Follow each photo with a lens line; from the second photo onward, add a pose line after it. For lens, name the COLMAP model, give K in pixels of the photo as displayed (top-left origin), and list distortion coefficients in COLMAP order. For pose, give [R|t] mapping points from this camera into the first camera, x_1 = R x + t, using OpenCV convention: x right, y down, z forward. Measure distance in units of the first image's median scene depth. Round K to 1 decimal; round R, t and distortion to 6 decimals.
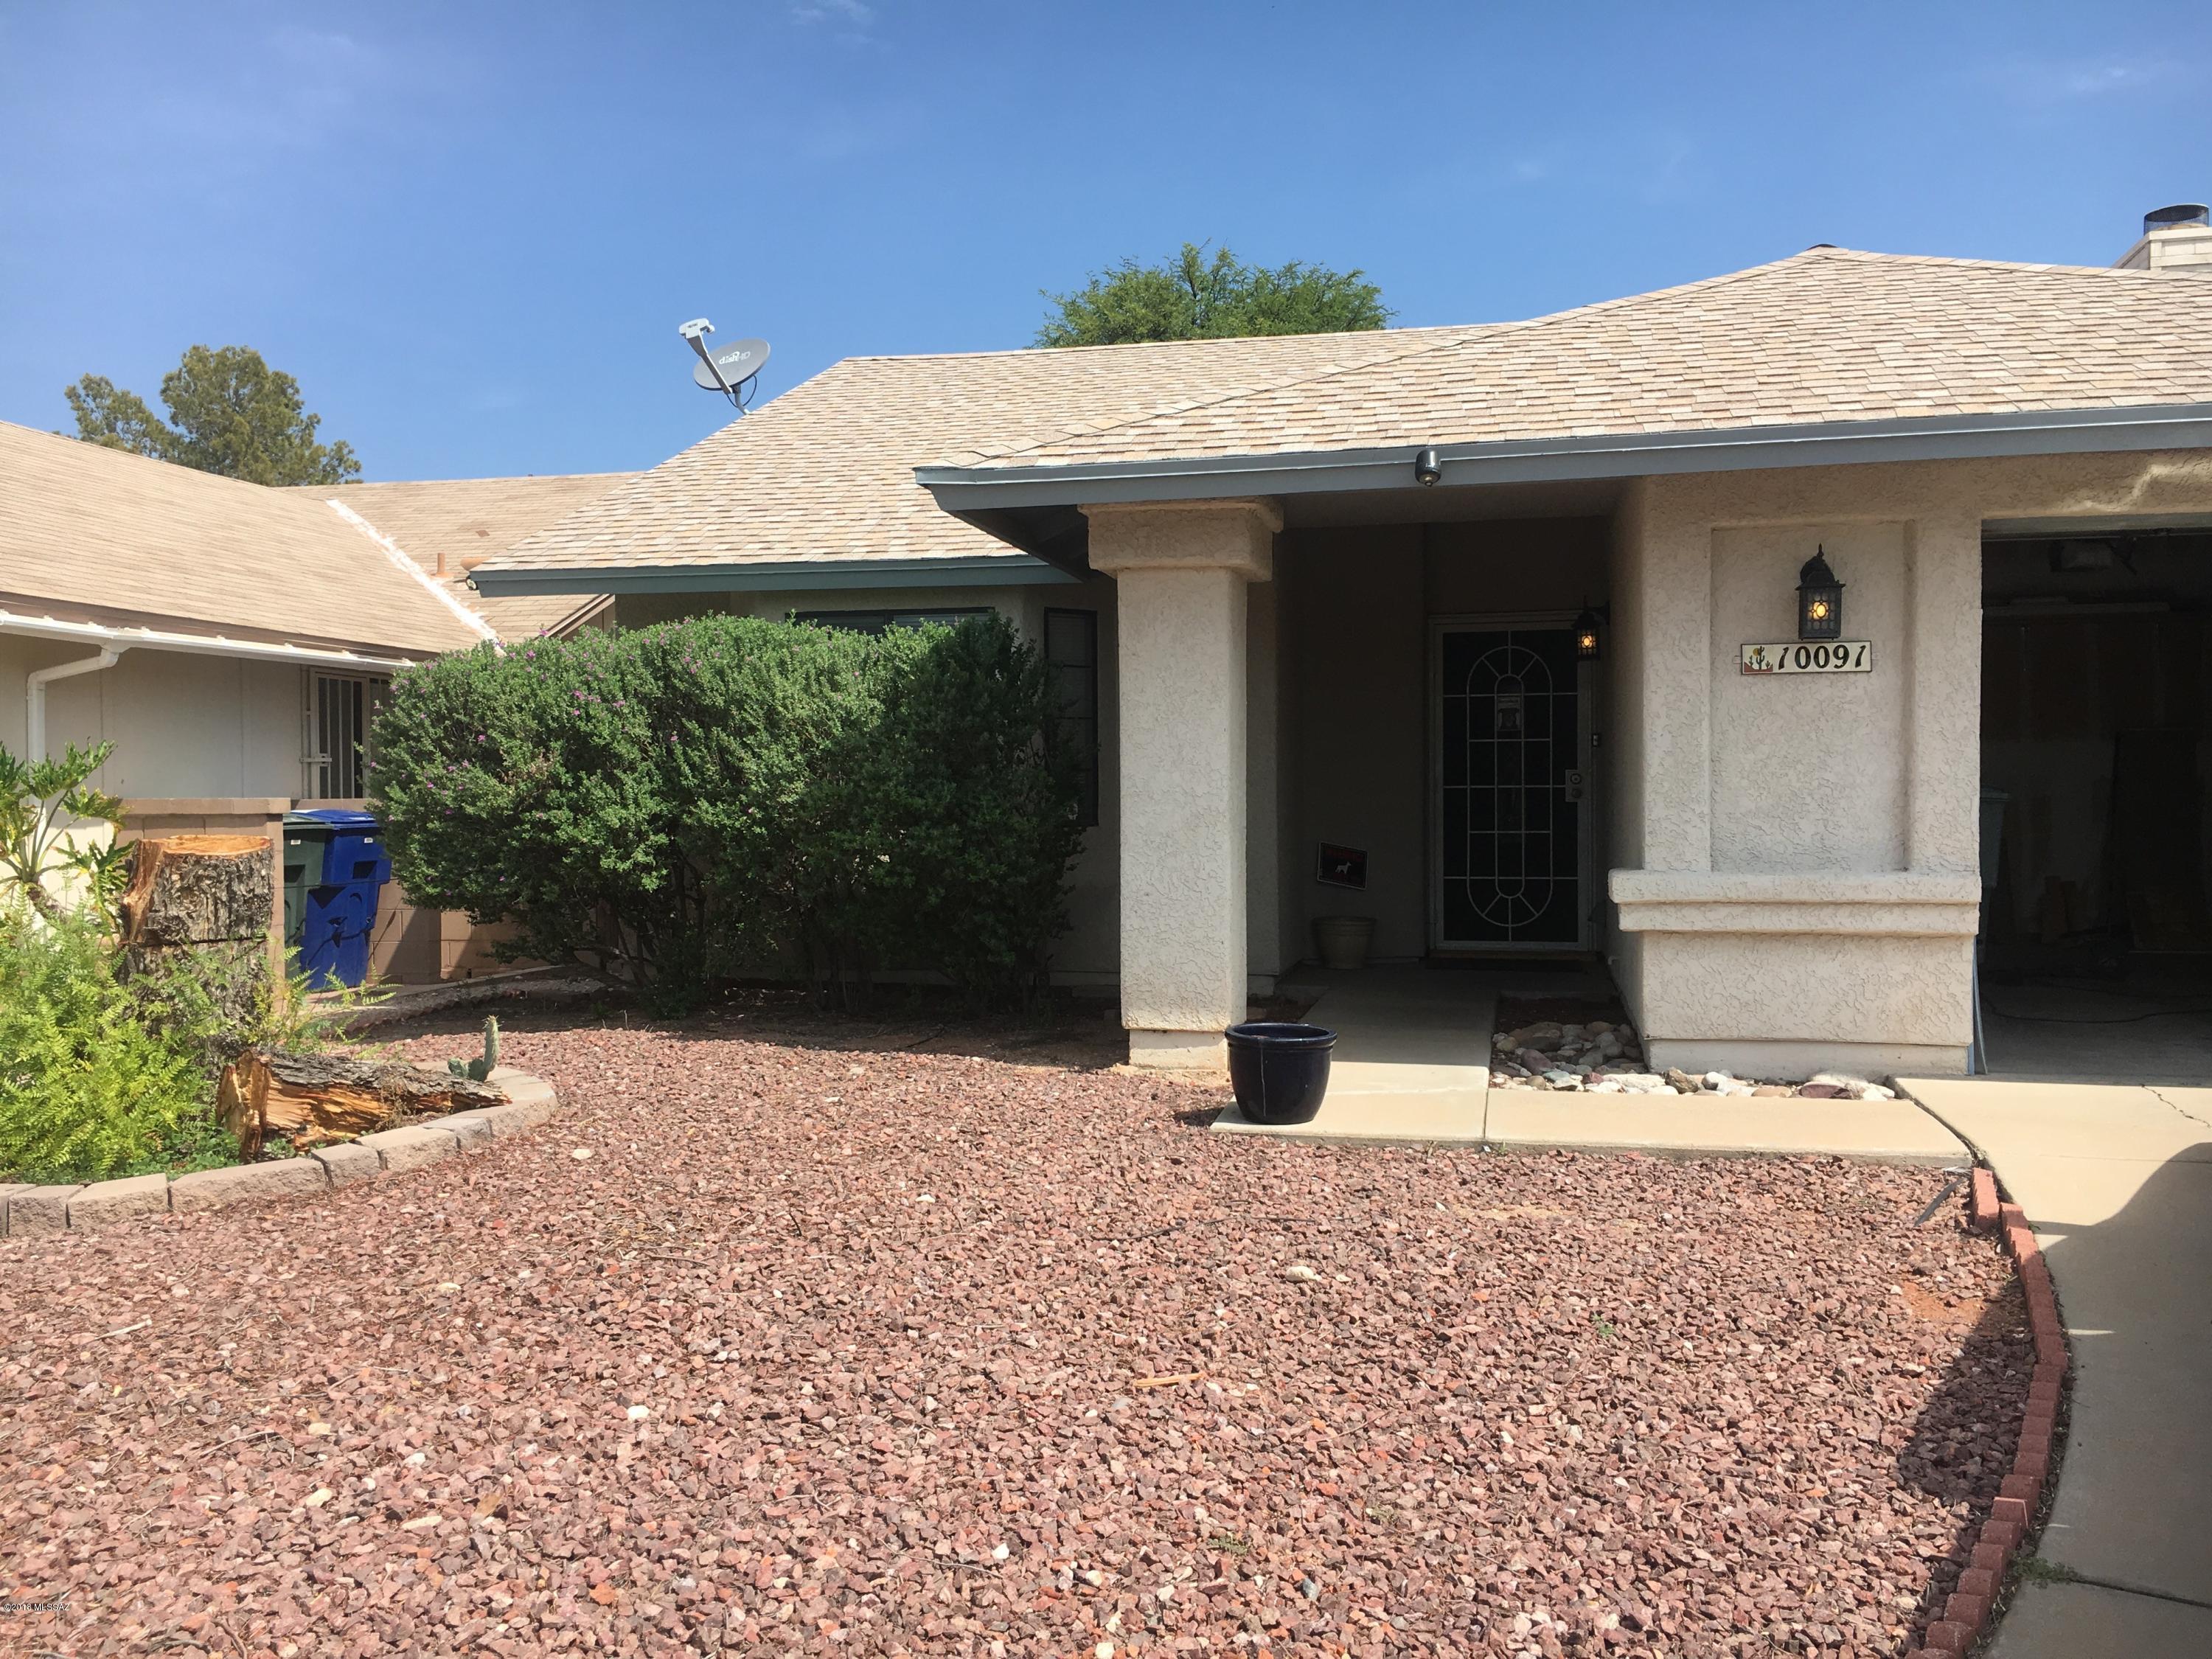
lens RADIAL K [[1883.2, 0, 1115.6], [0, 1883.2, 818.3], [0, 0, 1]] dist [0.070714, -0.099033]
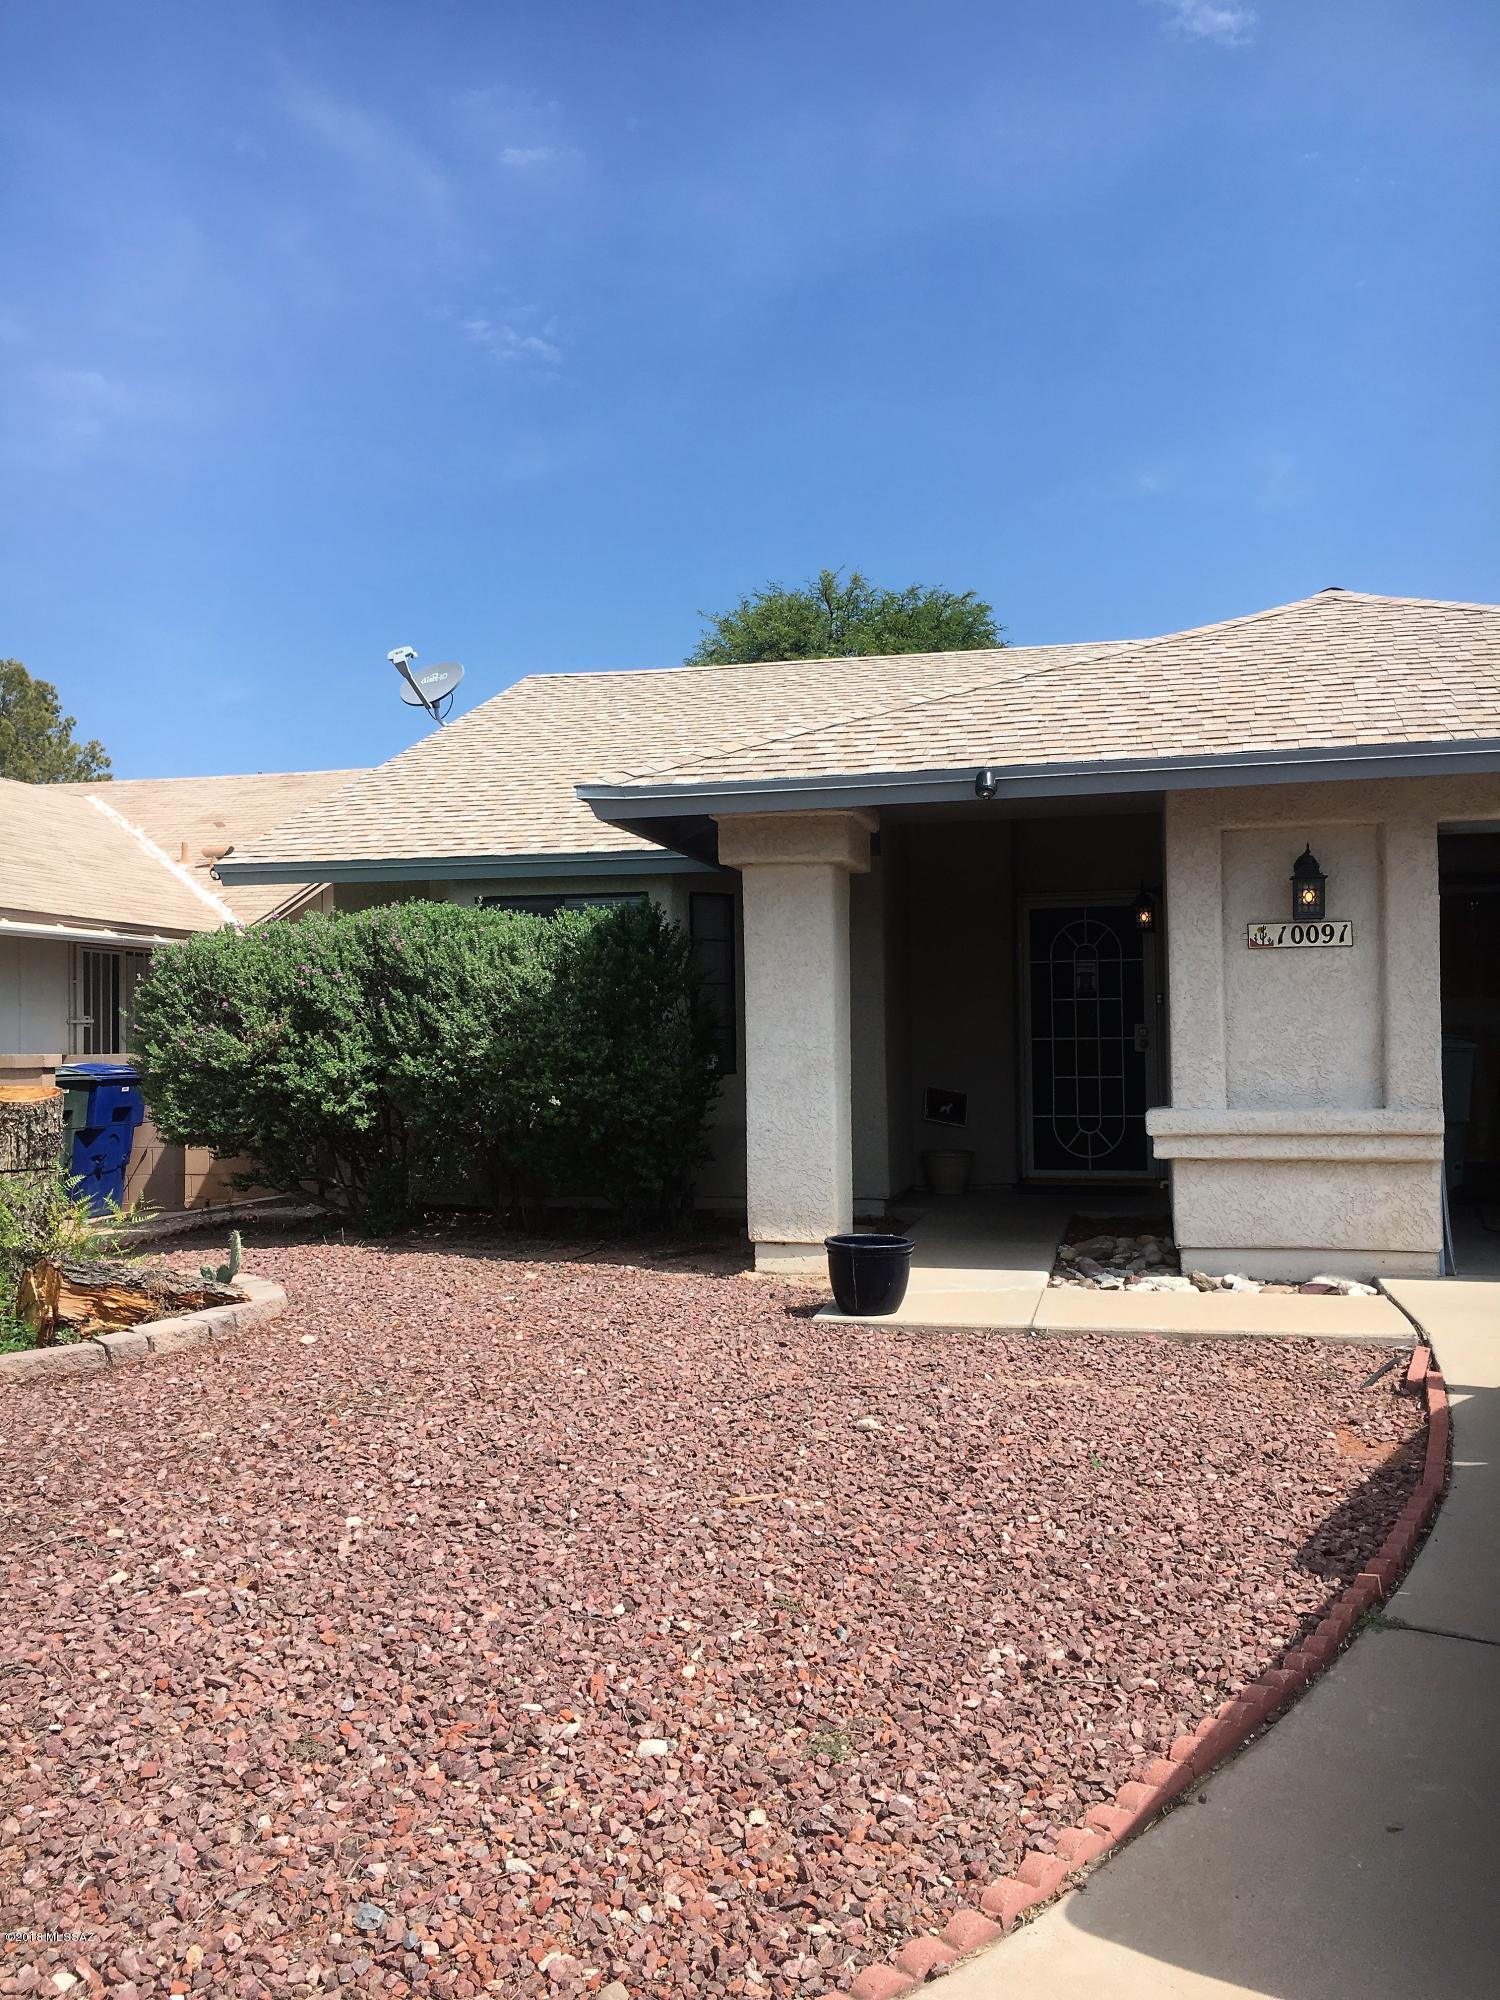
lens RADIAL K [[1702.7, 0, 739.9], [0, 1702.7, 1008.8], [0, 0, 1]] dist [0.070714, -0.099033]
pose [[0.999712, -0.006118, -0.023221, 0.028662], [0.005341, 0.999429, -0.033378, -0.001714], [0.023412, 0.033244, 0.999173, -0.120622]]
